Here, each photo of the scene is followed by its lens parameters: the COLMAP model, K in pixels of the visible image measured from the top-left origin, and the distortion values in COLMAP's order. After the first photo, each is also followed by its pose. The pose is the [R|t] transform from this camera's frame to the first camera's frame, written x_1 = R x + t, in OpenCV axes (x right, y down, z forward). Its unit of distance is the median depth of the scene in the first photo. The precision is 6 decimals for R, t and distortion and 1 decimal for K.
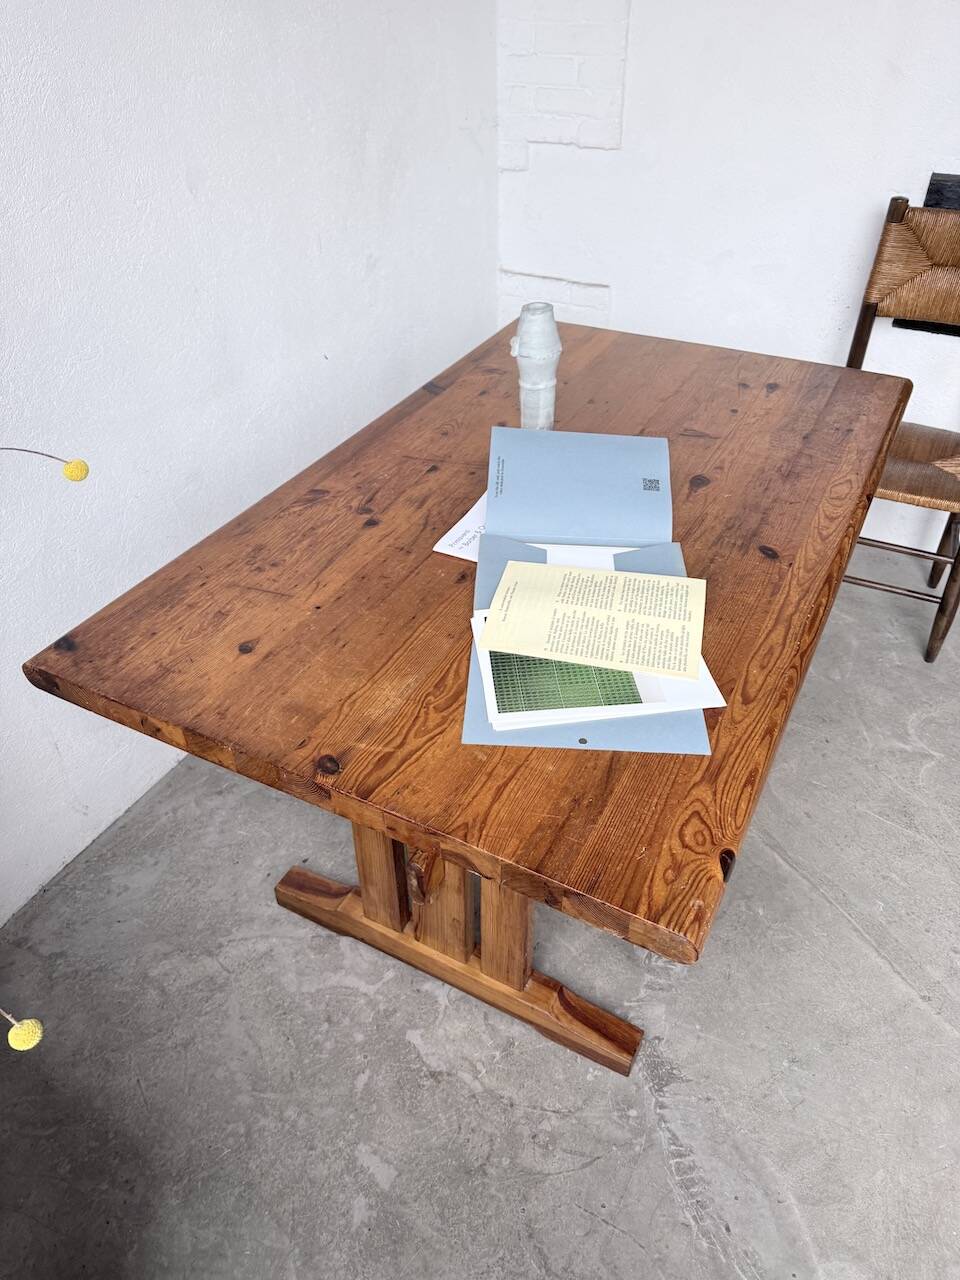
lens RADIAL K [[913.1, 0, 479.1], [0, 913.1, 634.8], [0, 0, 1]] dist [0.003382, -0.005653]
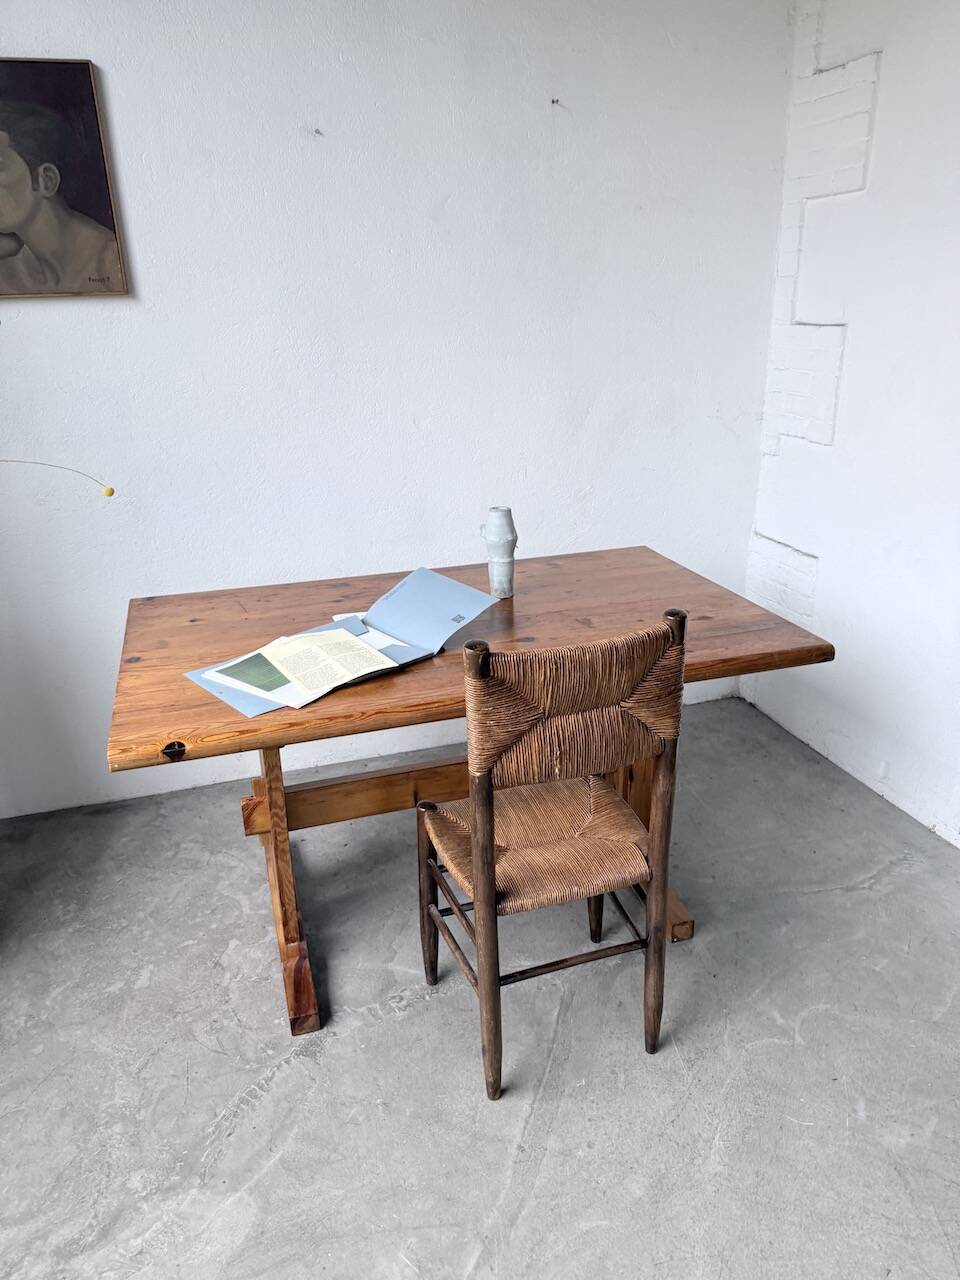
lens RADIAL K [[903.9, 0, 487.9], [0, 903.9, 642.5], [0, 0, 1]] dist [0.023636, -0.027678]
pose [[0.716119, 0.253556, -0.650295, 1.116493], [-0.422645, 0.898982, -0.114904, 0.011290], [0.555469, 0.357129, 0.750942, -0.017896]]
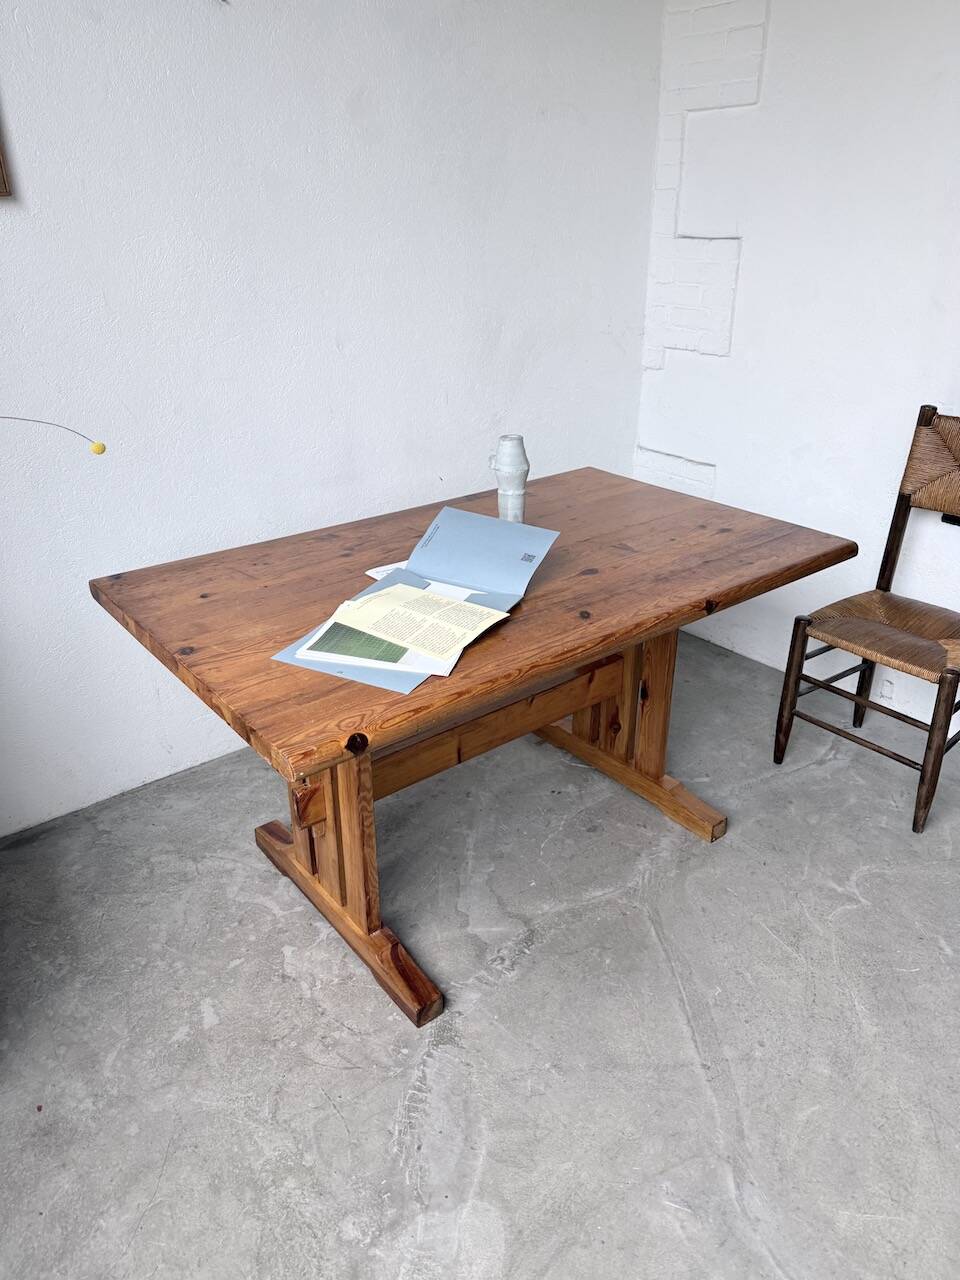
lens RADIAL K [[900.3, 0, 485.8], [0, 900.3, 637.2], [0, 0, 1]] dist [0.047598, -0.063734]
pose [[0.917958, 0.180672, -0.353144, 0.603217], [-0.250411, 0.954380, -0.162646, 0.173628], [0.307648, 0.237734, 0.921323, -0.204494]]
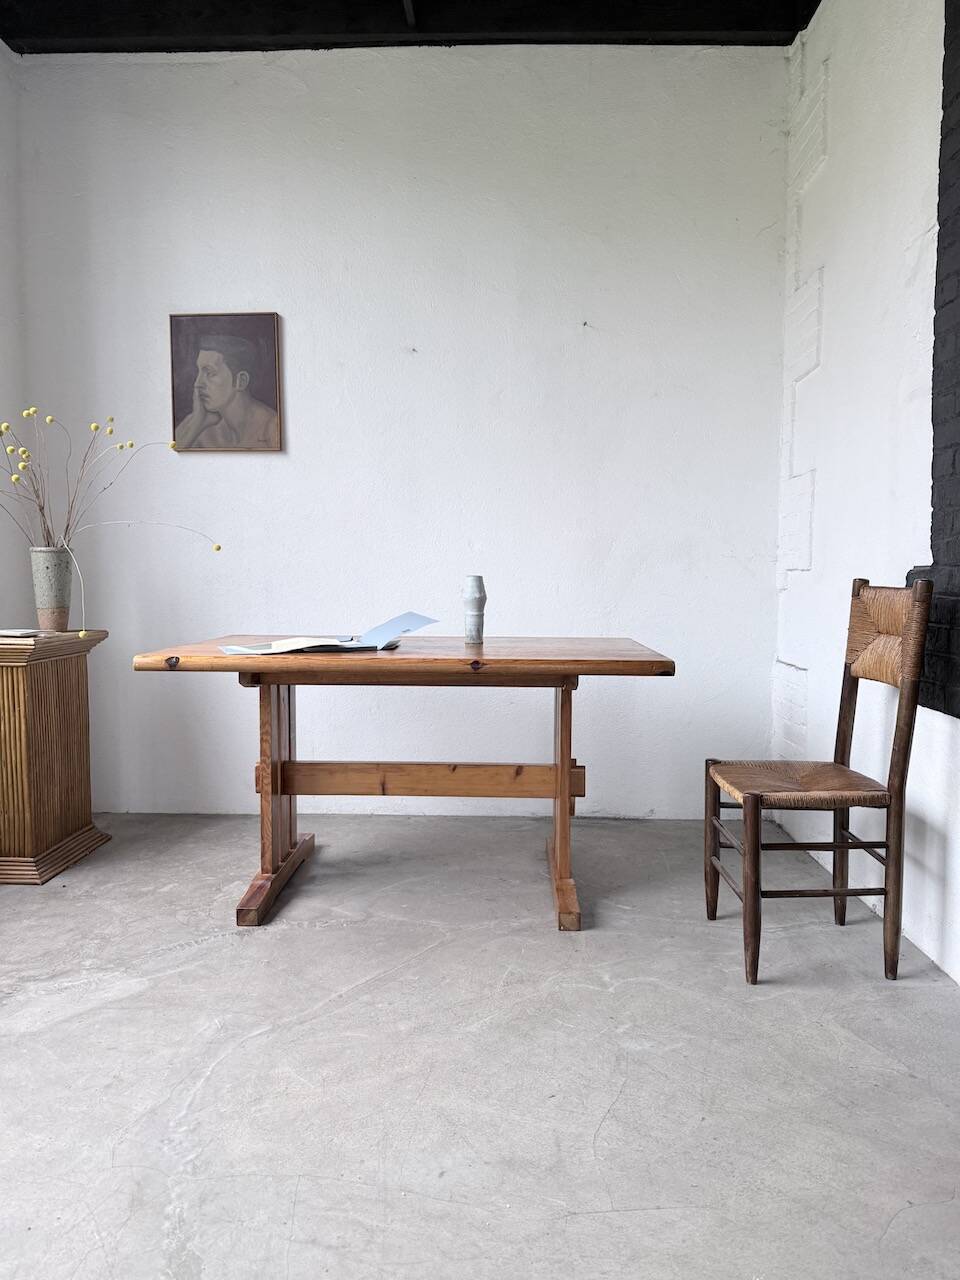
lens RADIAL K [[897.1, 0, 475.8], [0, 897.1, 642.0], [0, 0, 1]] dist [0.071537, -0.121598]
pose [[0.435823, 0.081022, -0.896378, 1.934164], [-0.561314, 0.802990, -0.200333, 0.152829], [0.703552, 0.590459, 0.395440, 0.346364]]
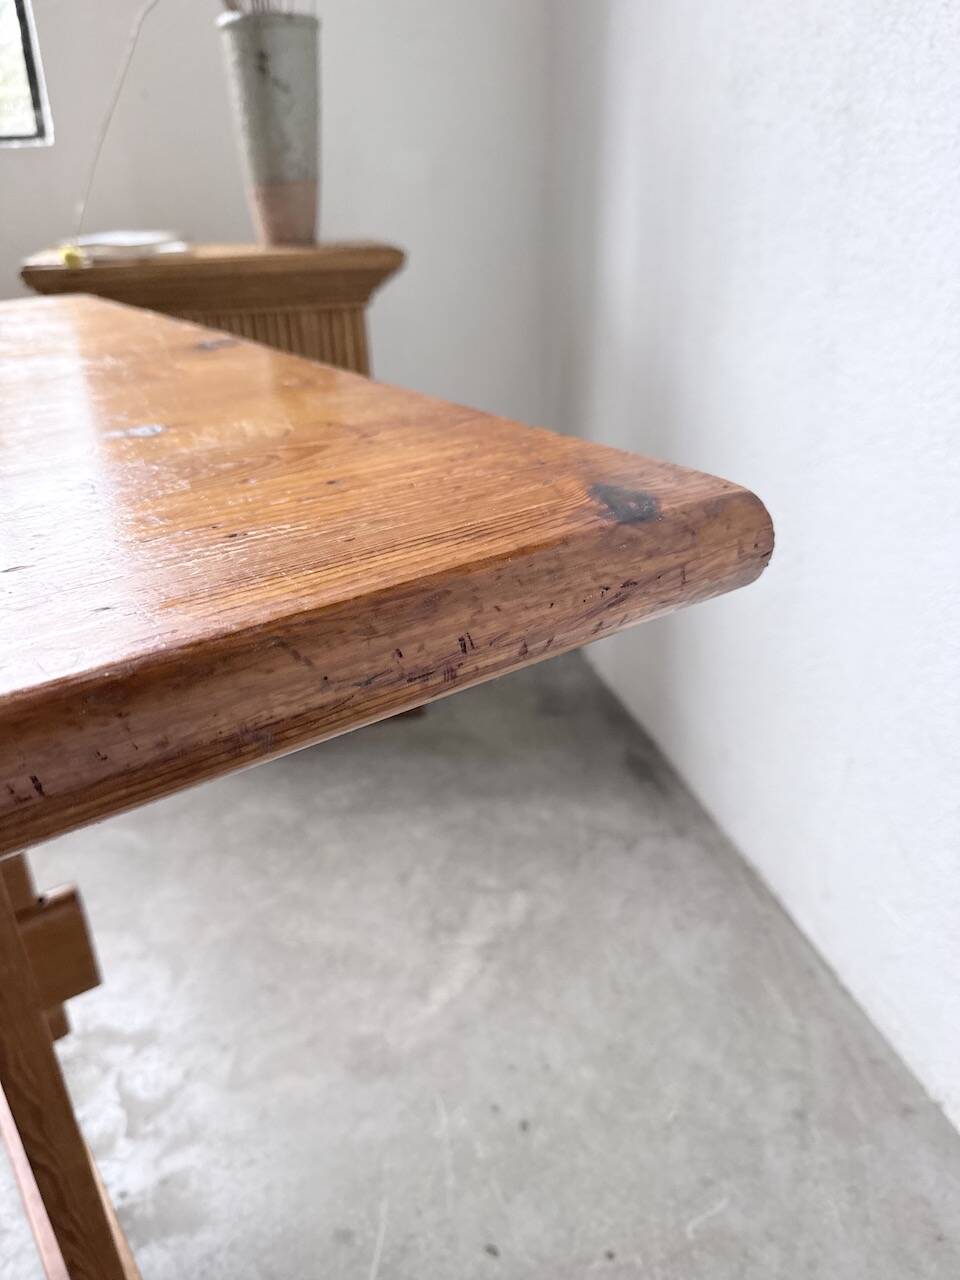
lens RADIAL K [[931.7, 0, 483.8], [0, 931.7, 644.3], [0, 0, 1]] dist [-0.069380, 0.007137]
pose [[-0.734213, 0.329928, -0.593362, 0.050855], [-0.401922, 0.493146, 0.771535, -0.347308], [0.547165, 0.804956, -0.229469, 1.151150]]
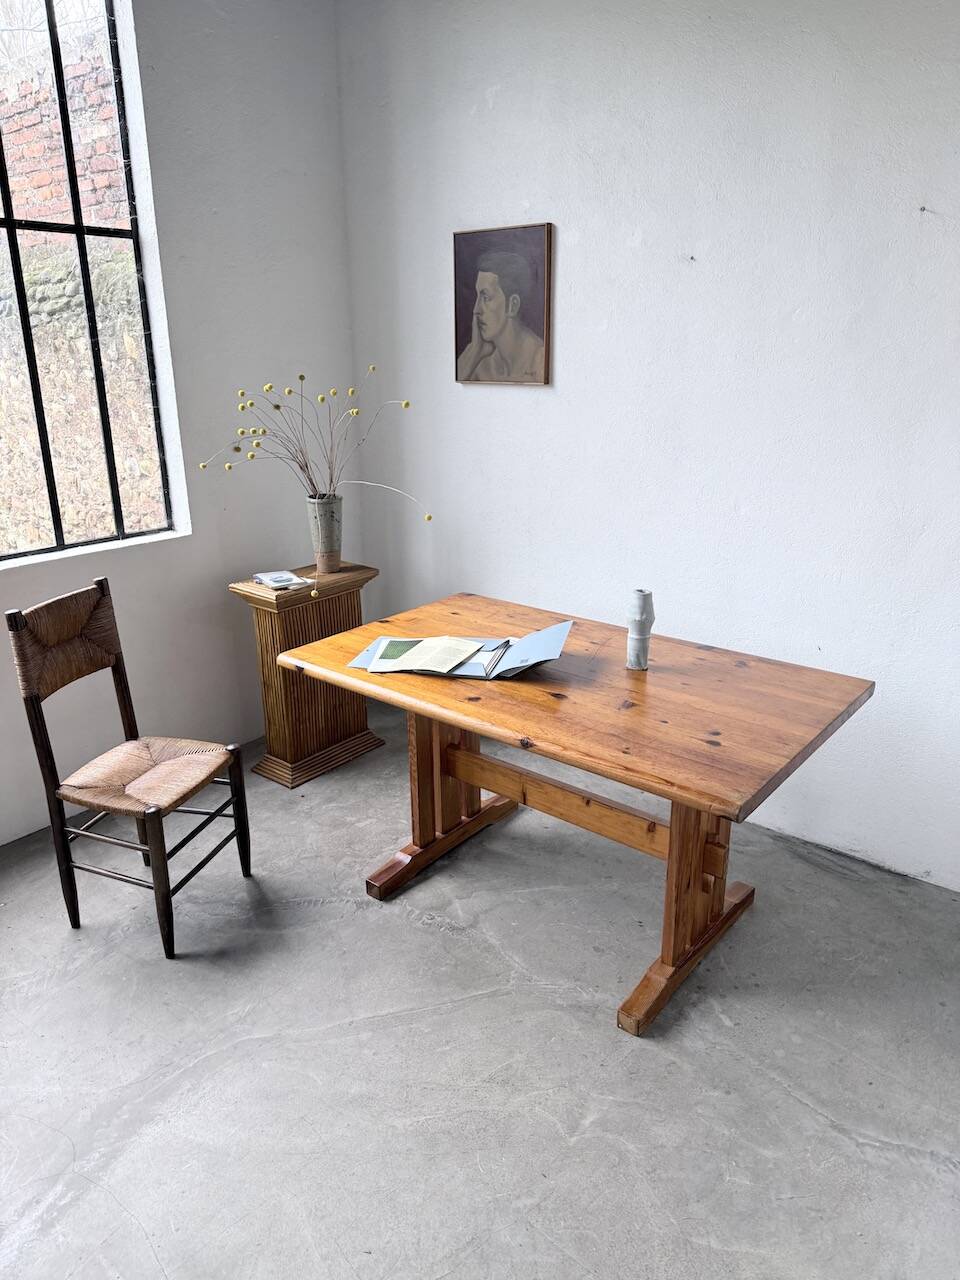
lens RADIAL K [[897.6, 0, 480.2], [0, 897.6, 642.1], [0, 0, 1]] dist [0.069588, -0.096493]
pose [[-0.191823, 0.335255, -0.922392, 1.773121], [-0.597152, 0.705983, 0.380784, -0.788931], [0.778854, 0.623852, 0.064774, 0.772723]]
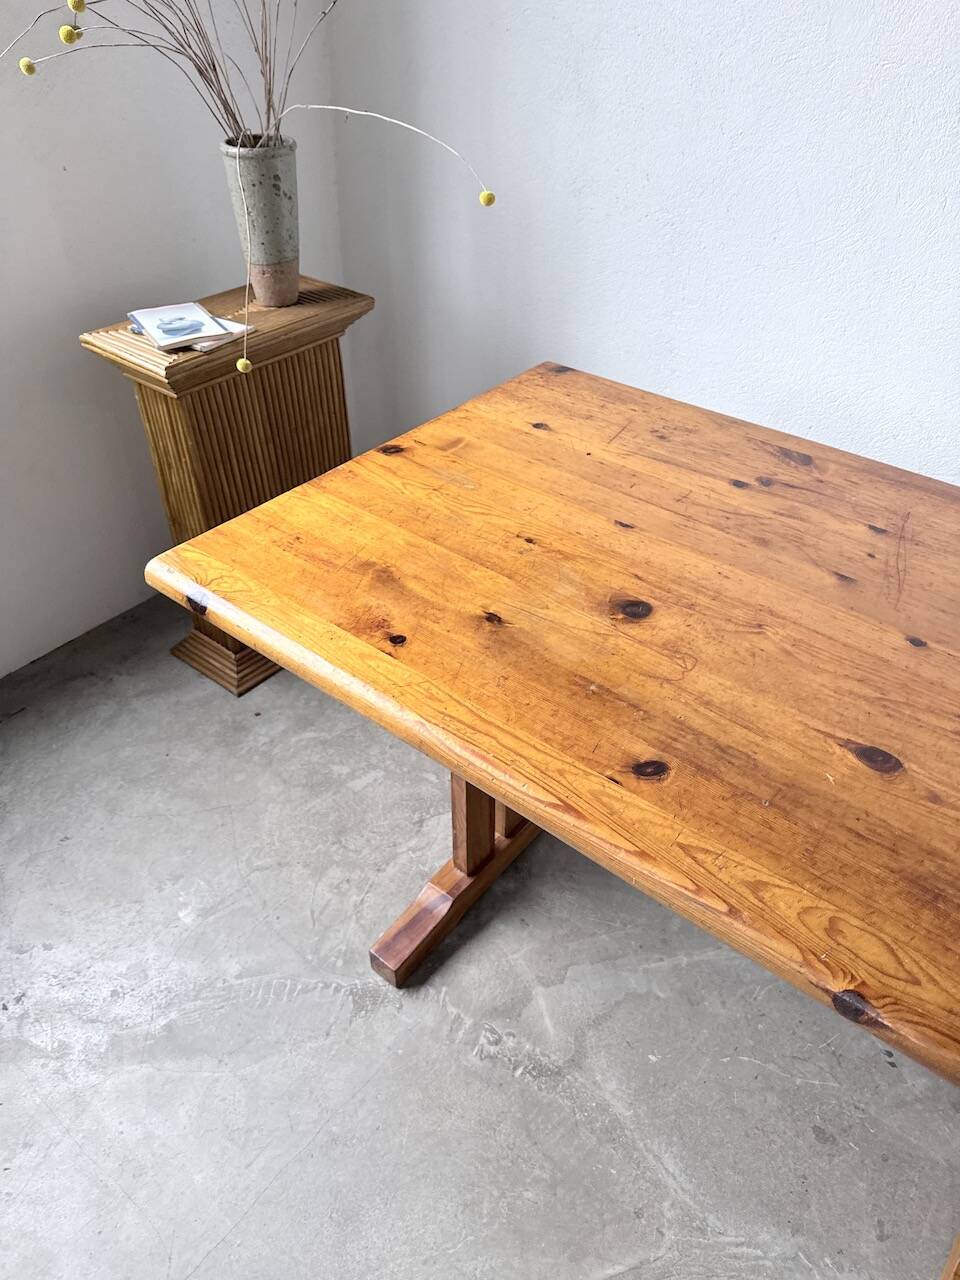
lens RADIAL K [[912.8, 0, 487.3], [0, 912.8, 624.6], [0, 0, 1]] dist [0.073716, -0.114815]
pose [[-0.189724, 0.611898, -0.767845, 0.738670], [-0.609762, 0.539521, 0.580610, -0.433324], [0.769543, 0.578358, 0.270752, 0.624287]]
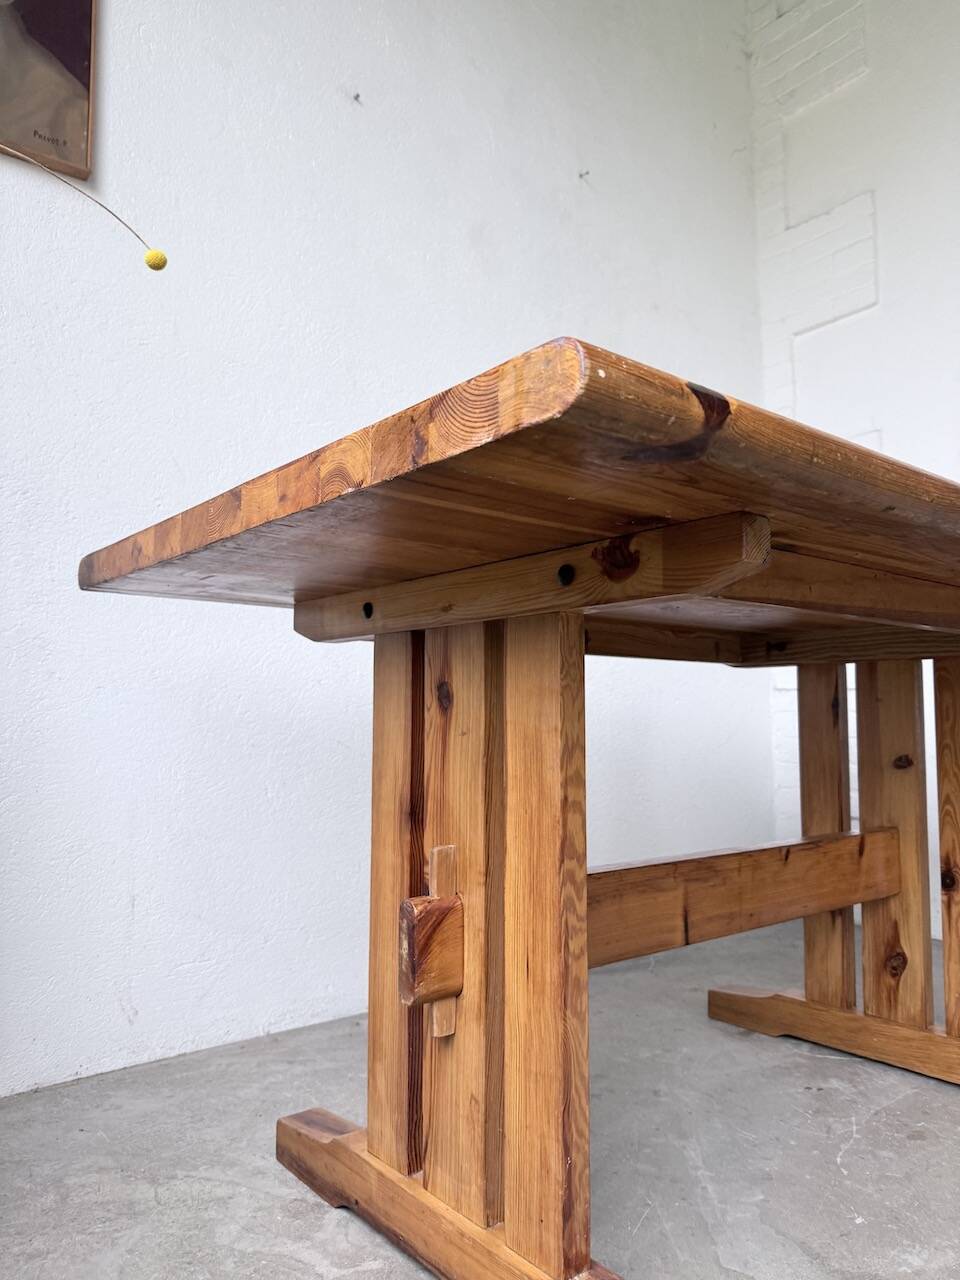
lens RADIAL K [[917.8, 0, 481.2], [0, 917.8, 643.8], [0, 0, 1]] dist [-0.008491, 0.000082]
pose [[0.920268, -0.021687, -0.390687, 0.231526], [-0.248594, 0.738655, -0.626569, 0.494731], [0.302171, 0.673734, 0.674370, 0.423311]]
